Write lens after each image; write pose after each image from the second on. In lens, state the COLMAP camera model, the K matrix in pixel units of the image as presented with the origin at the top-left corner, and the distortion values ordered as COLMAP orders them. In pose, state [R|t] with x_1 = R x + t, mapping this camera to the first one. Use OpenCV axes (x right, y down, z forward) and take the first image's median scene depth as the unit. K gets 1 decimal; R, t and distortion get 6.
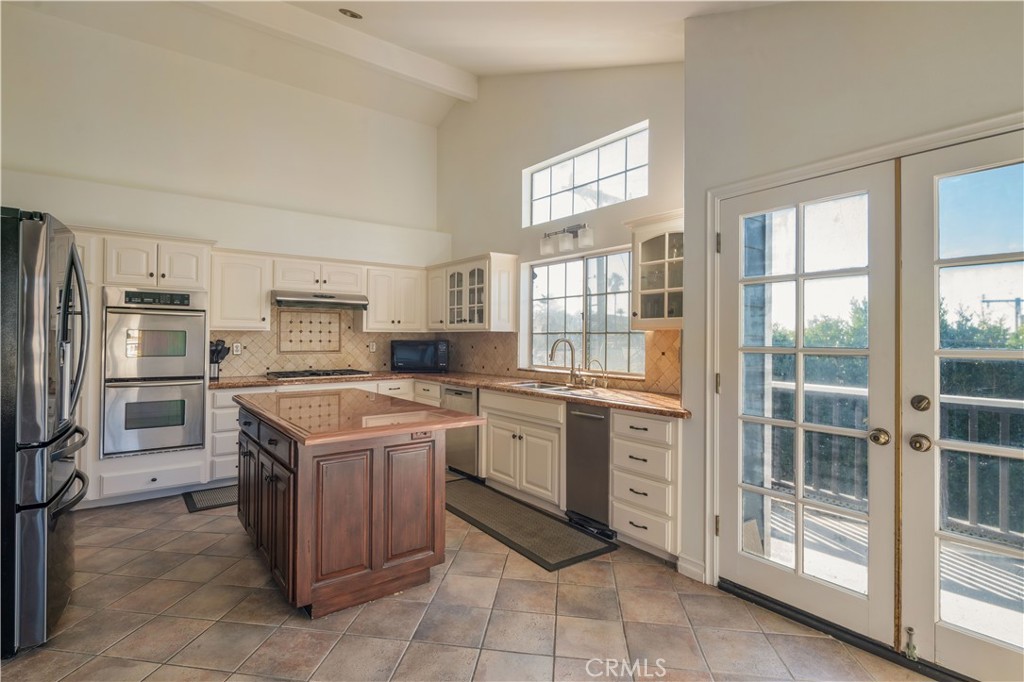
lens RADIAL K [[512.6, 0, 511.3], [0, 512.6, 336.6], [0, 0, 1]] dist [0.000877, -0.000580]
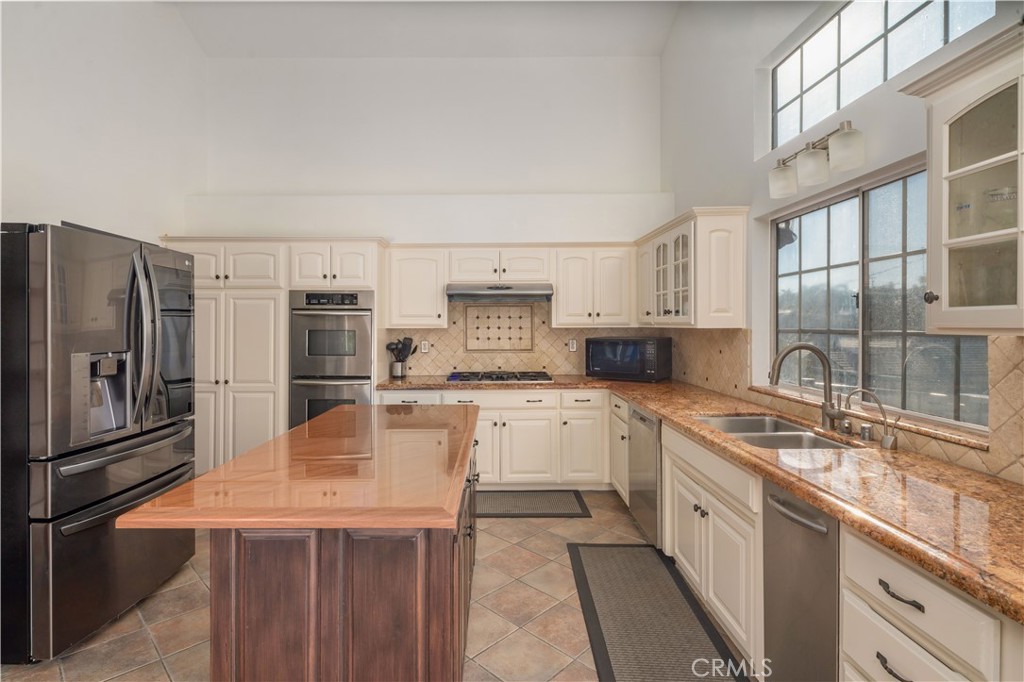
lens RADIAL K [[512.6, 0, 486.2], [0, 512.6, 321.1], [0, 0, 1]] dist [0.000877, -0.000580]
pose [[0.784129, -0.010893, -0.620502, 0.154049], [0.008982, 0.999940, -0.006203, -0.017388], [0.620532, -0.000709, 0.784180, 0.316141]]
